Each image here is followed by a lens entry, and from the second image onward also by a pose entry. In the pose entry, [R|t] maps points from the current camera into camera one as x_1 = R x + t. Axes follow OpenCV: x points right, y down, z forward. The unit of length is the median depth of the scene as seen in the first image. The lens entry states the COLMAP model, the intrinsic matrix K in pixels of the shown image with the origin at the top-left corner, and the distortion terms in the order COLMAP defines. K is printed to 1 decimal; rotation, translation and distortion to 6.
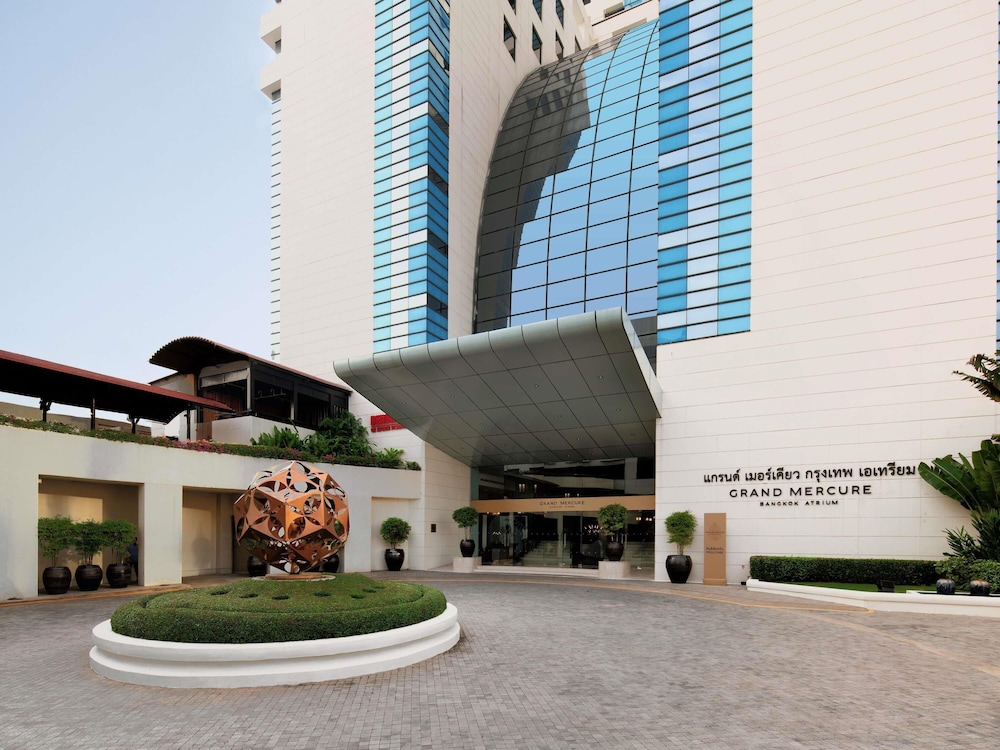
lens RADIAL K [[671.4, 0, 502.1], [0, 671.4, 371.6], [0, 0, 1]] dist [-0.000802, 0.004411]
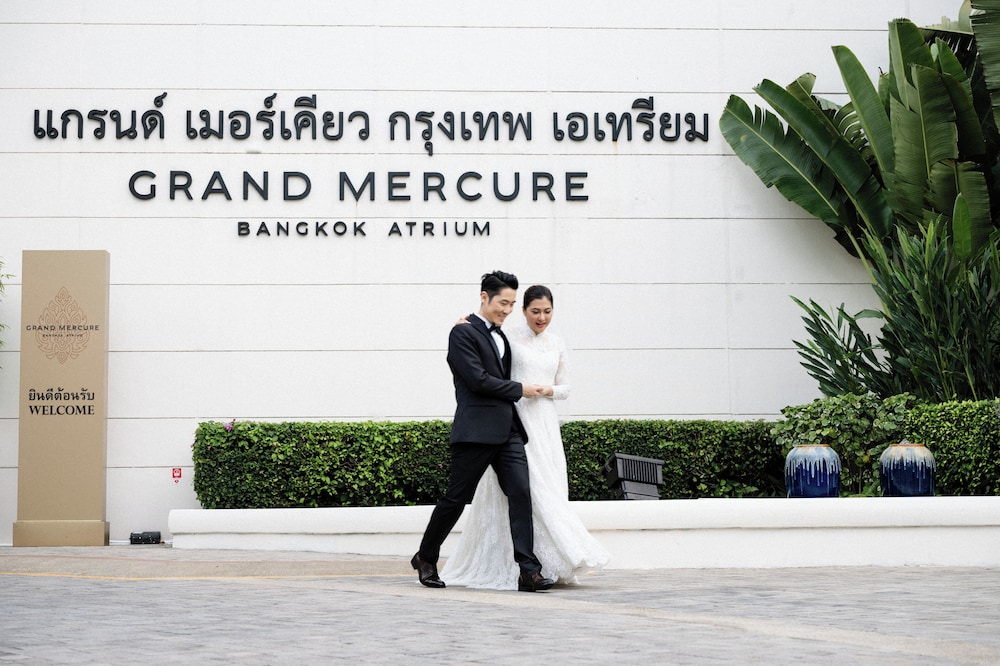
lens RADIAL K [[930.1, 0, 500.8], [0, 930.1, 335.3], [0, 0, 1]] dist [0.009823, 0.000000]
pose [[0.936468, 0.079081, 0.341722, 0.364615], [-0.009801, 0.979771, -0.199881, 0.323929], [-0.350616, 0.183833, 0.918299, 0.622372]]
